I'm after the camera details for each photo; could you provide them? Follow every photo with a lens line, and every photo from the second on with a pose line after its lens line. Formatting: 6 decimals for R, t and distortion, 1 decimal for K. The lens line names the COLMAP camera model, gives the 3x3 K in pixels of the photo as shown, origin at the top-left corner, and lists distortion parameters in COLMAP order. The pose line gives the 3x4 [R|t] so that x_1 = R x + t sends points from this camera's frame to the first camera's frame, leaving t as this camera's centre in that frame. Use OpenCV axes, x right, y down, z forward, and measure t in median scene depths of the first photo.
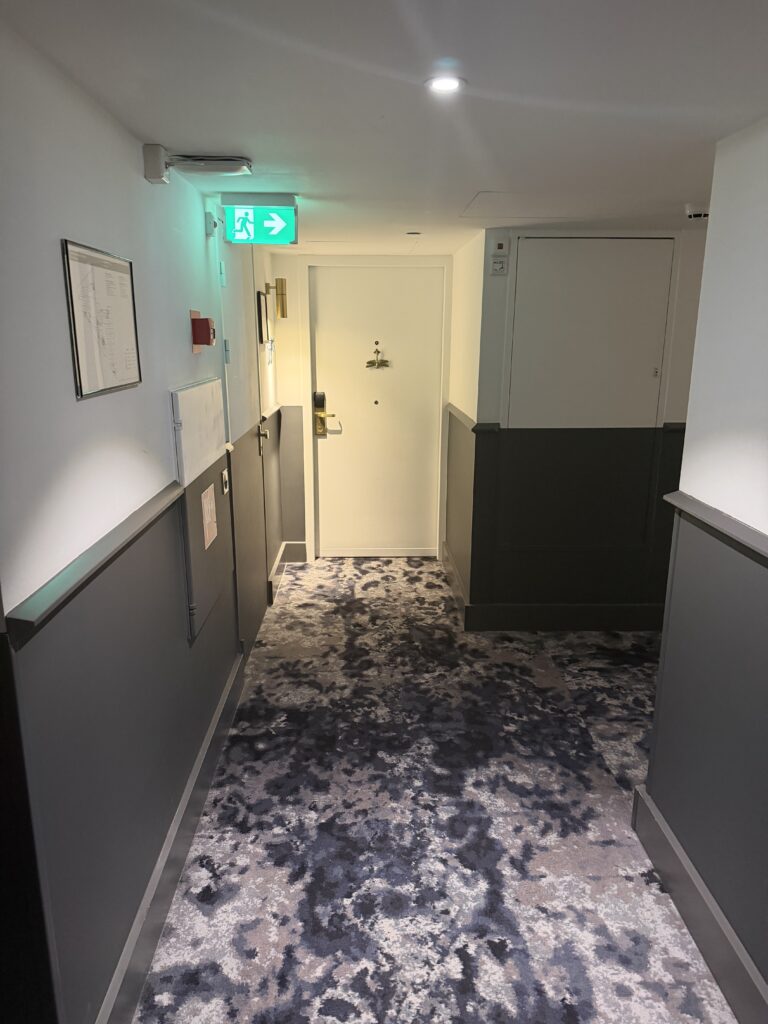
lens RADIAL K [[723.9, 0, 383.7], [0, 723.9, 513.7], [0, 0, 1]] dist [-0.005988, -0.011640]
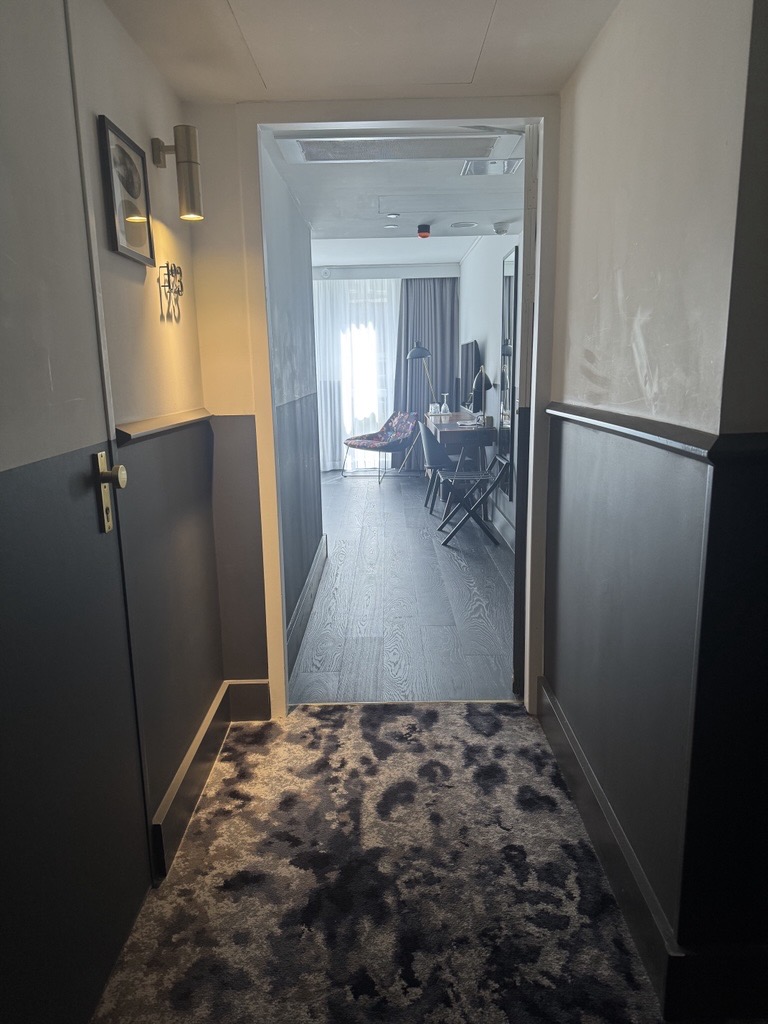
lens RADIAL K [[723.9, 0, 379.0], [0, 723.9, 515.1], [0, 0, 1]] dist [-0.005988, -0.011640]
pose [[0.999118, -0.017235, -0.038288, -0.008690], [0.015792, 0.999165, -0.037686, -0.061983], [0.038906, 0.037048, 0.998556, 0.531553]]
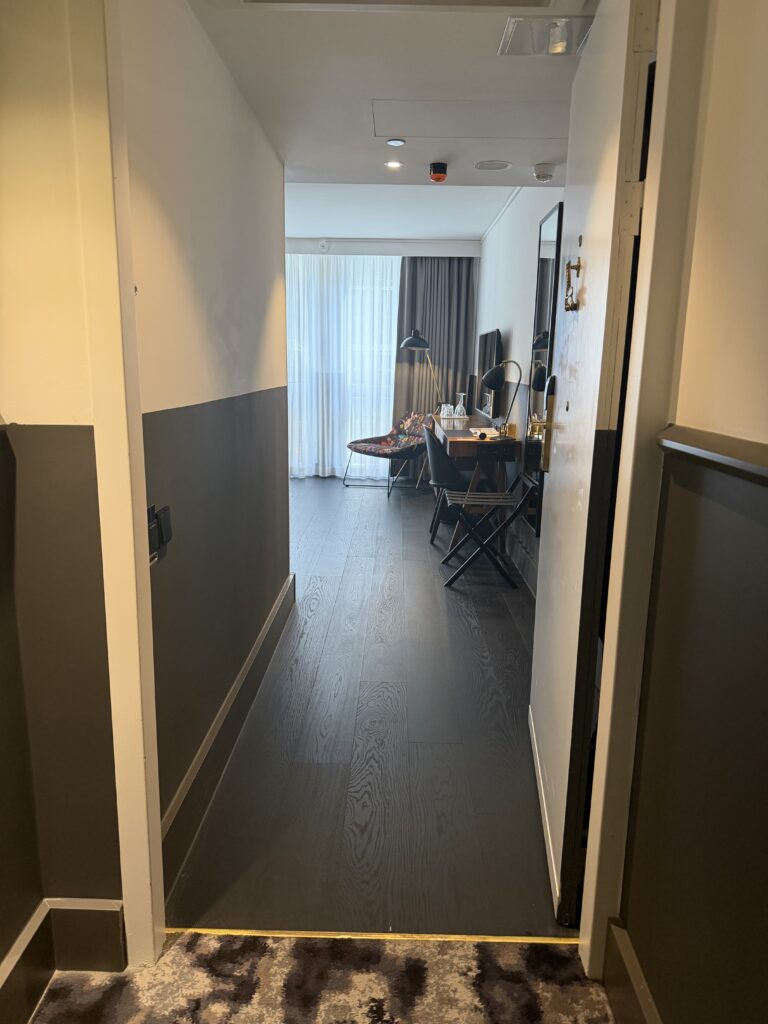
lens RADIAL K [[723.9, 0, 389.2], [0, 723.9, 512.8], [0, 0, 1]] dist [-0.005988, -0.011640]
pose [[0.999196, 0.022014, -0.033496, 0.003045], [-0.023180, 0.999124, -0.034830, -0.115231], [0.032700, 0.035578, 0.998832, 0.778802]]
